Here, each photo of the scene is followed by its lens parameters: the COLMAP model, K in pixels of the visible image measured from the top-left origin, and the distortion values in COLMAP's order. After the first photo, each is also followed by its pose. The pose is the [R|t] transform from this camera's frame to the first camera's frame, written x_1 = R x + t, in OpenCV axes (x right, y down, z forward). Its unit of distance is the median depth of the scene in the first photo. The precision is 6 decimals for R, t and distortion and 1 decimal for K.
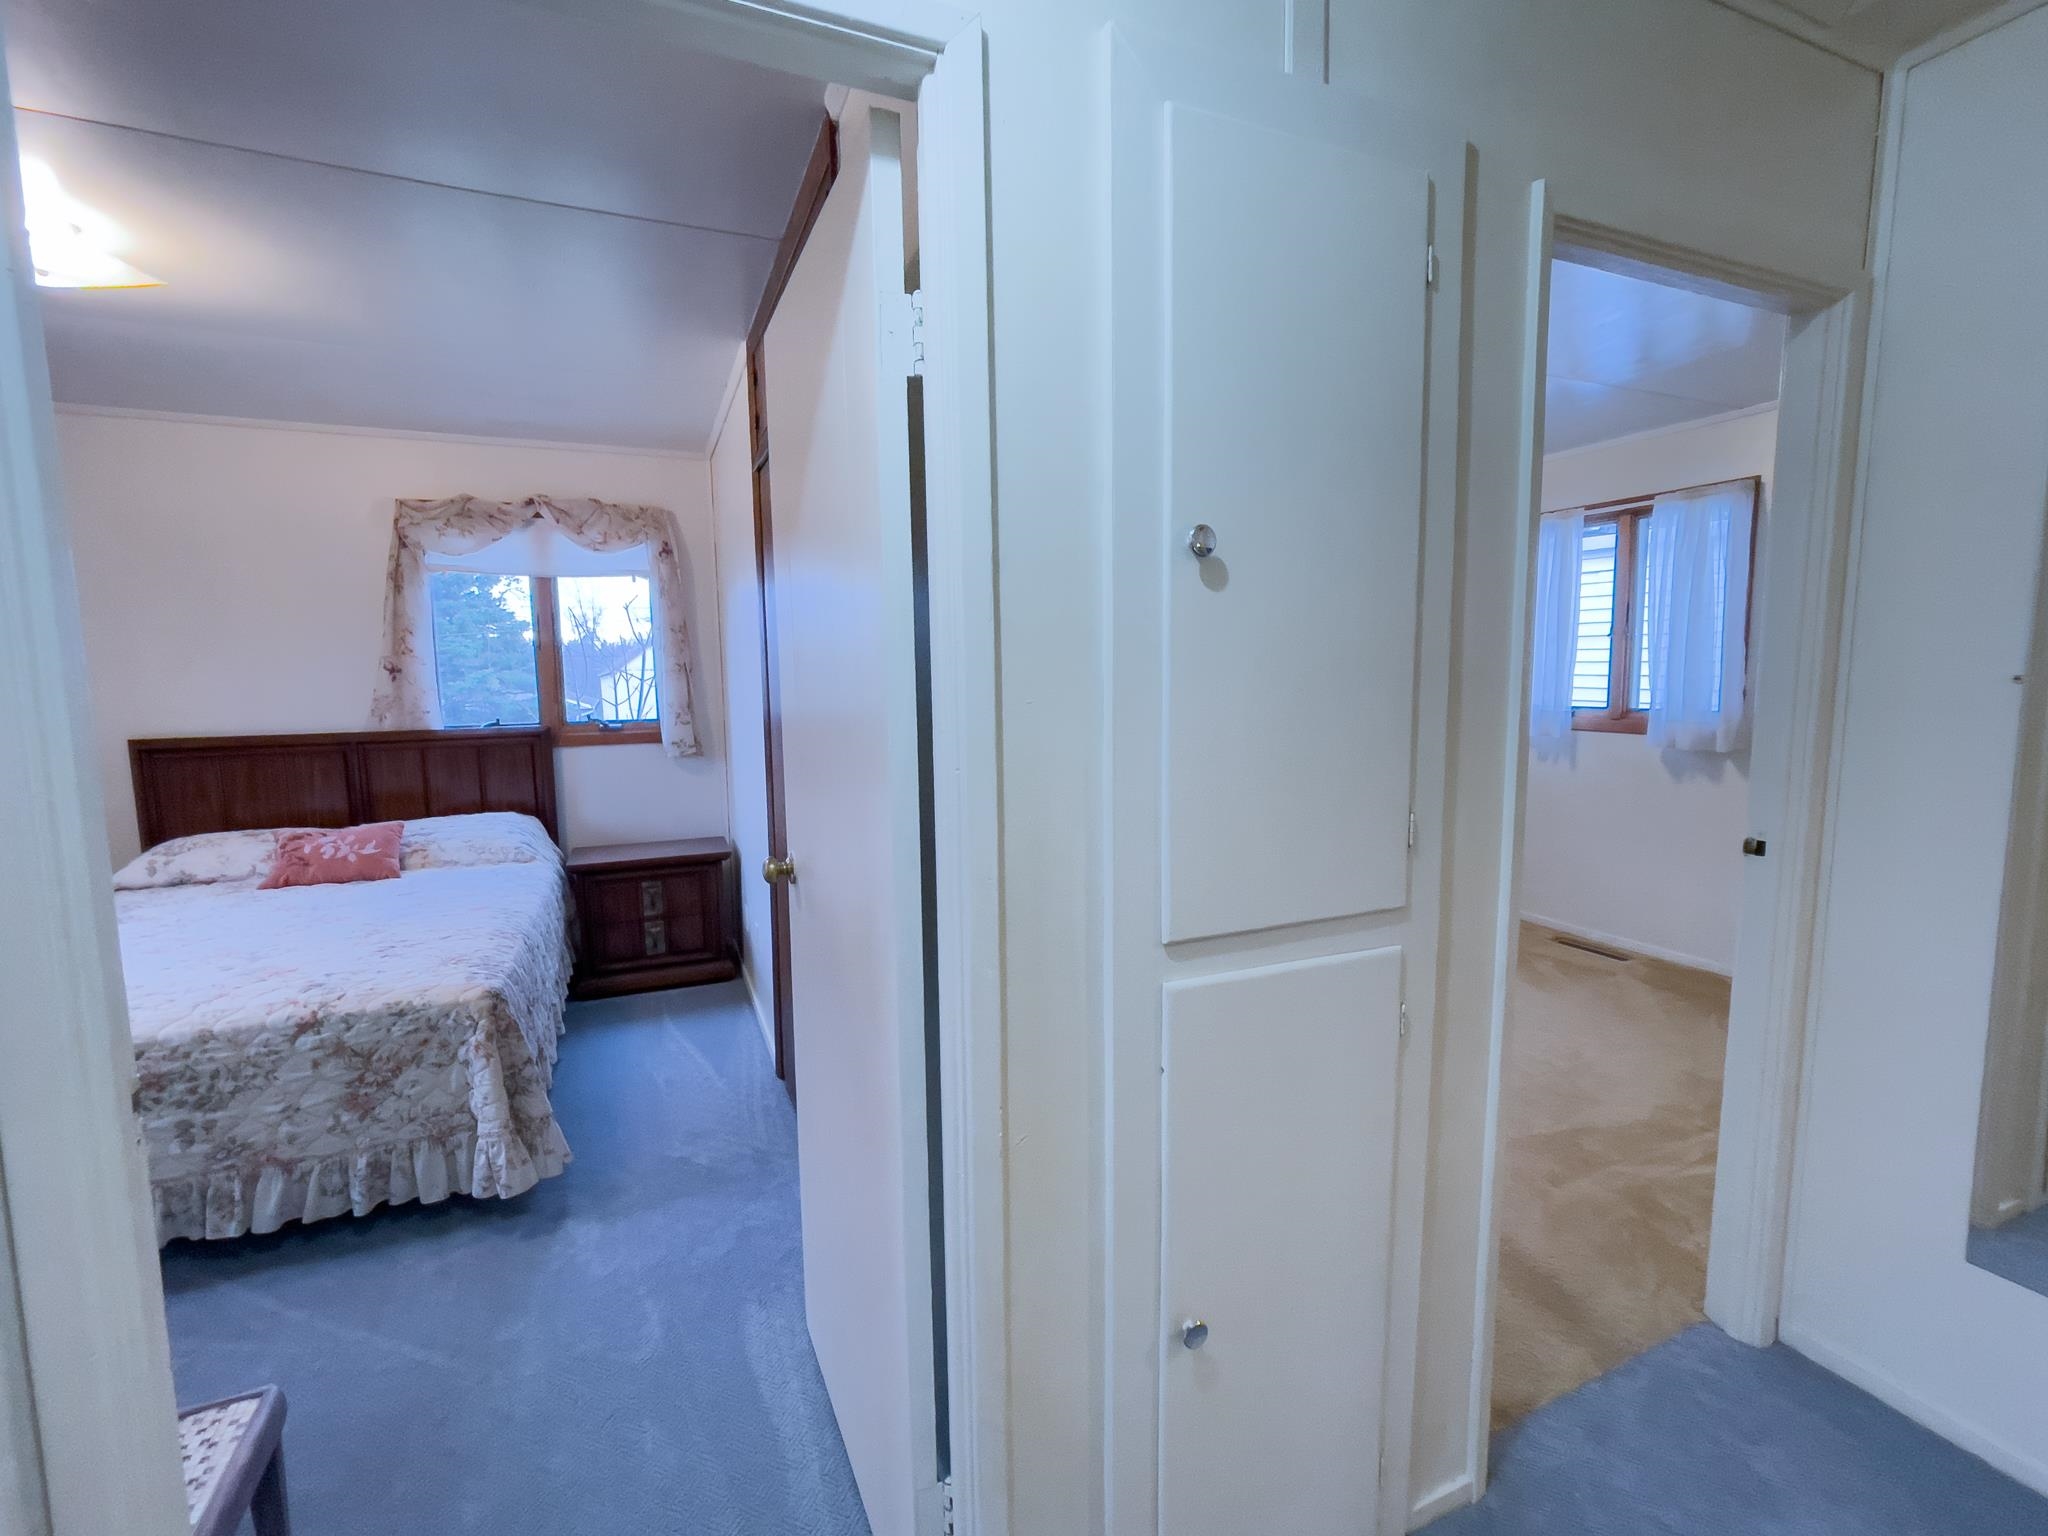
lens RADIAL K [[908.0, 0, 1030.4], [0, 908.0, 772.2], [0, 0, 1]] dist [-0.015229, 0.002898]
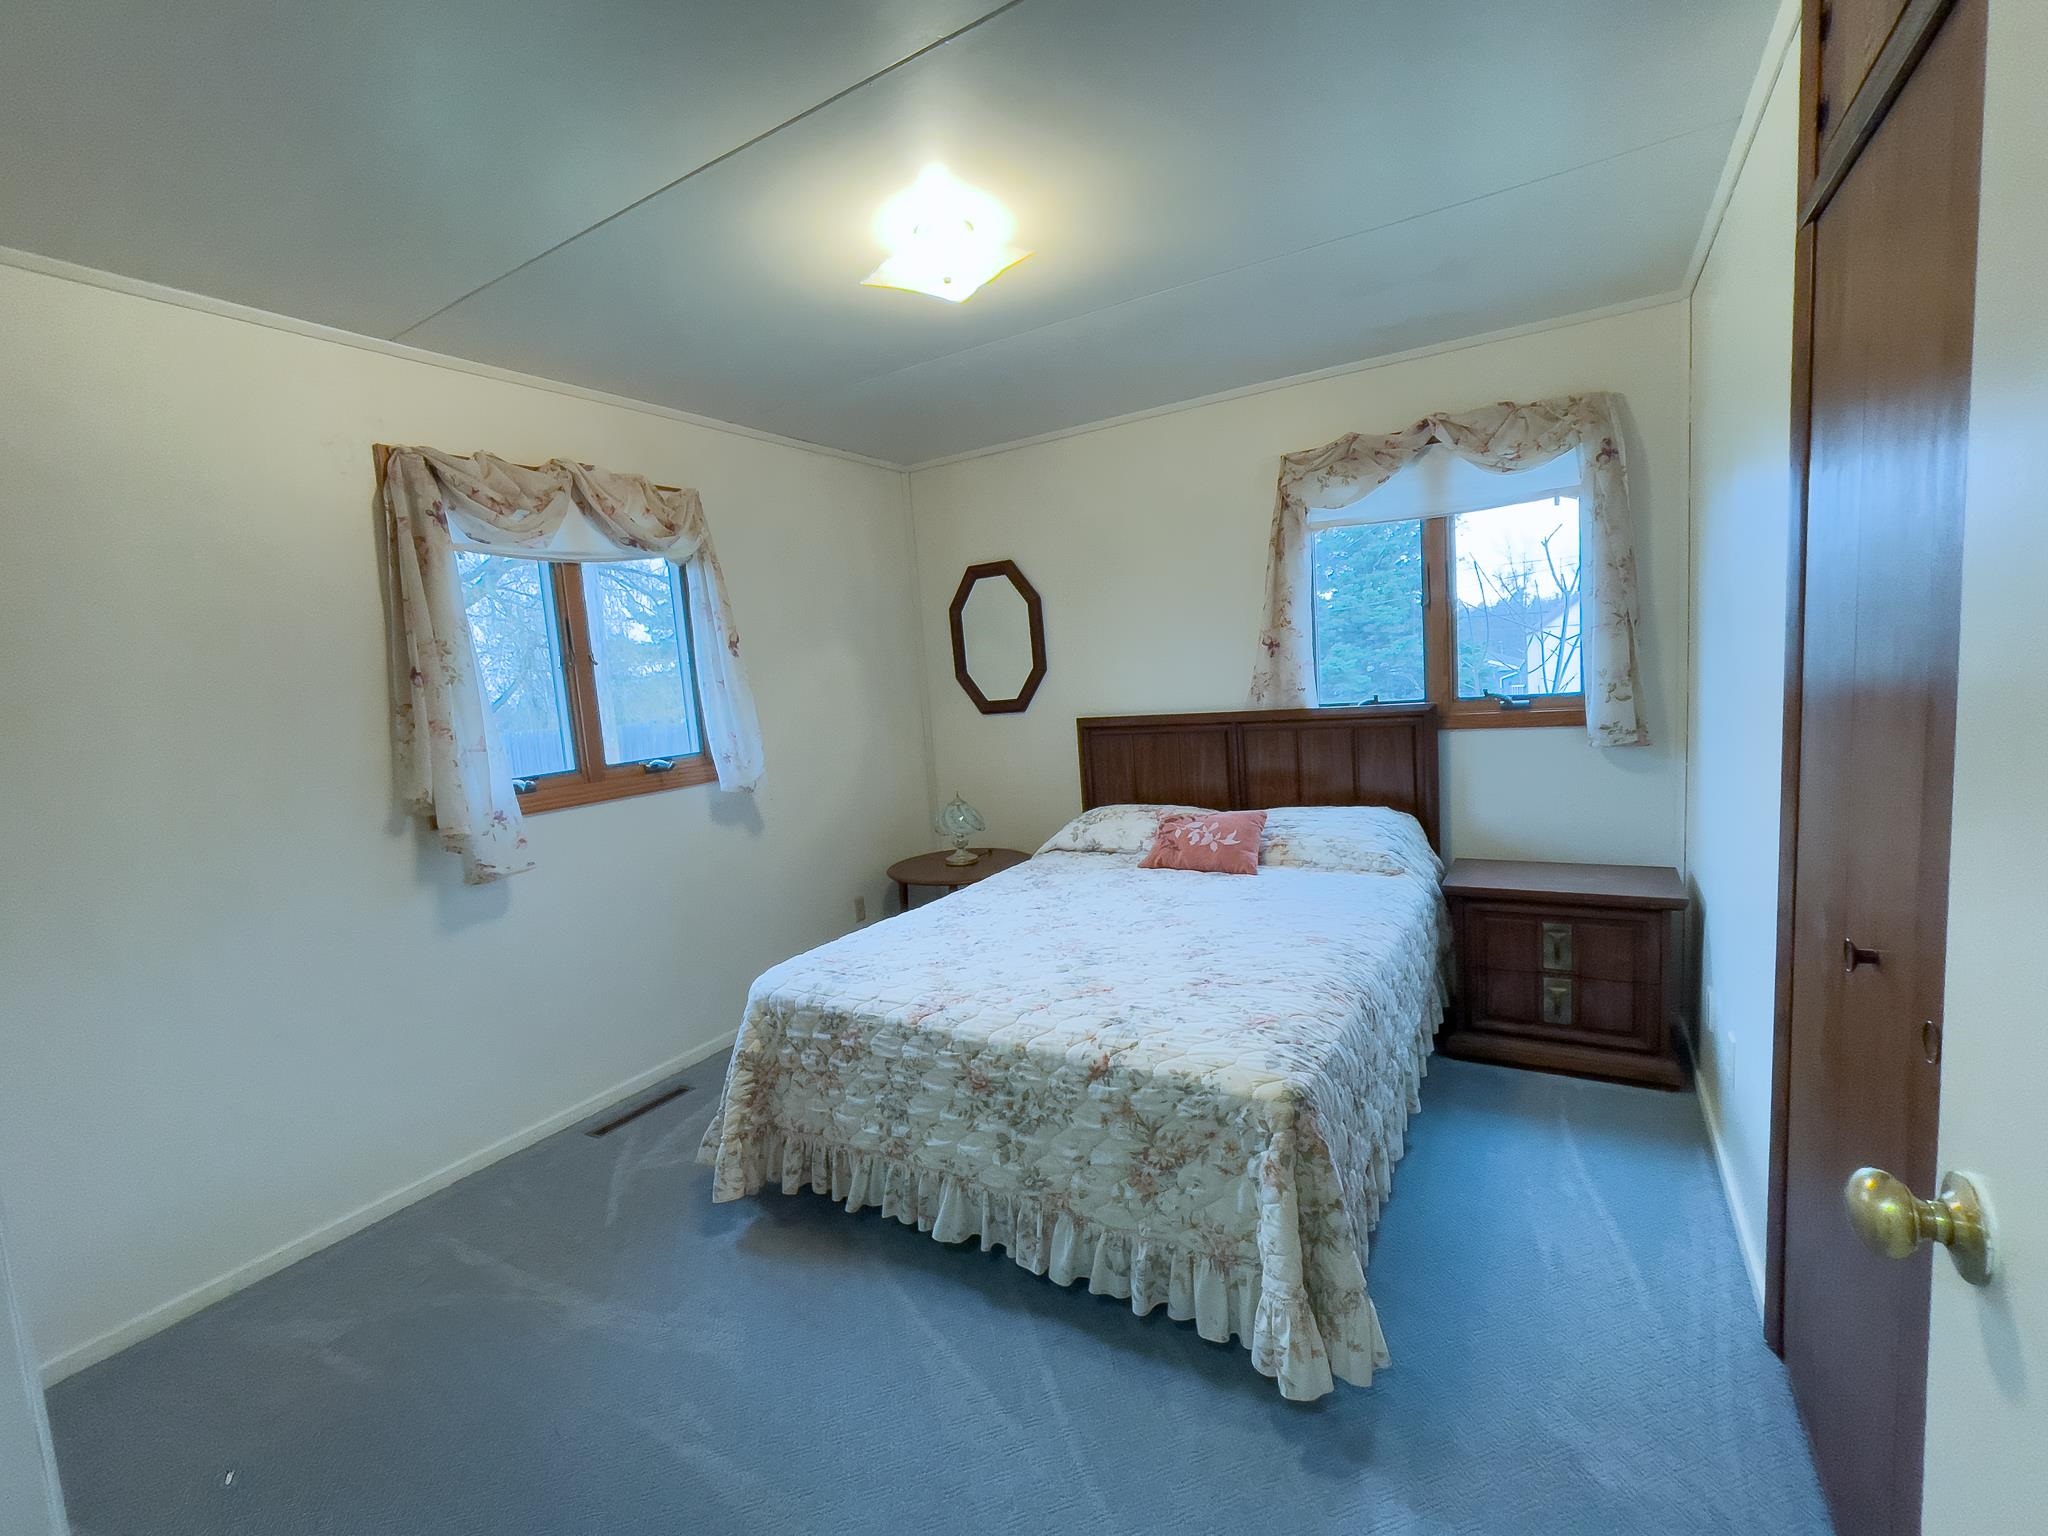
lens RADIAL K [[908.0, 0, 1009.6], [0, 908.0, 766.6], [0, 0, 1]] dist [-0.015229, 0.002898]
pose [[0.573460, 0.059482, -0.817071, -0.094652], [-0.029602, 0.998214, 0.051893, -0.028311], [0.818699, -0.005572, 0.574197, 0.247563]]
